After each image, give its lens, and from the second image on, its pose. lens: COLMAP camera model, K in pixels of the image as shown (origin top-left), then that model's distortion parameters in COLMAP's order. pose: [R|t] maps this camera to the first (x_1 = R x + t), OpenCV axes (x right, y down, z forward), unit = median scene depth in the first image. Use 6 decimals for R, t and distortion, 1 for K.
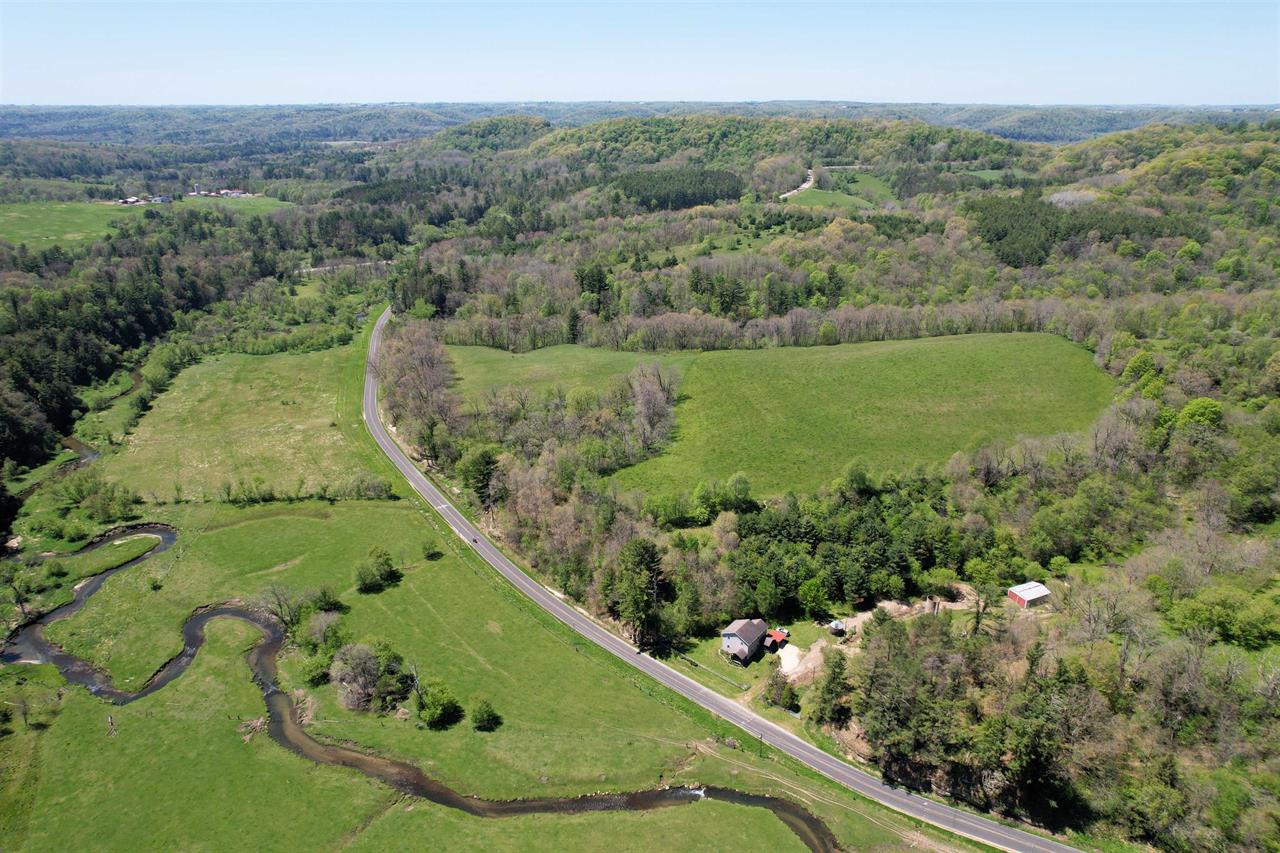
lens RADIAL K [[810.1, 0, 641.2], [0, 810.1, 427.4], [0, 0, 1]] dist [-0.078064, 0.052753]
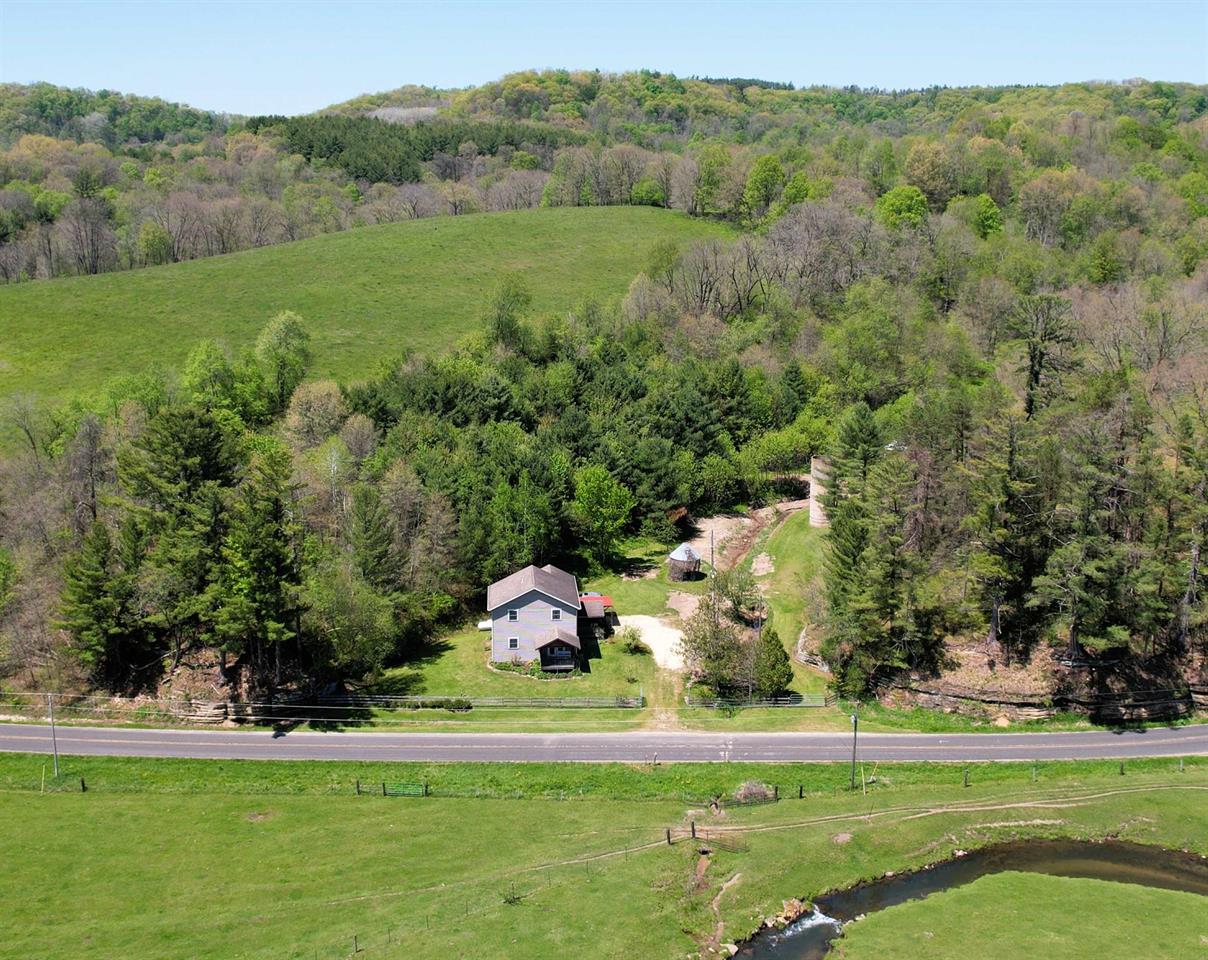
lens RADIAL K [[1379.3, 0, 603.6], [0, 1379.3, 479.6], [0, 0, 1]] dist [-0.014745, 0.000000]
pose [[0.749365, -0.149972, 0.644950, -0.246919], [0.231565, 0.971866, -0.043063, 0.238275], [-0.620347, 0.181618, 0.763010, 0.494663]]
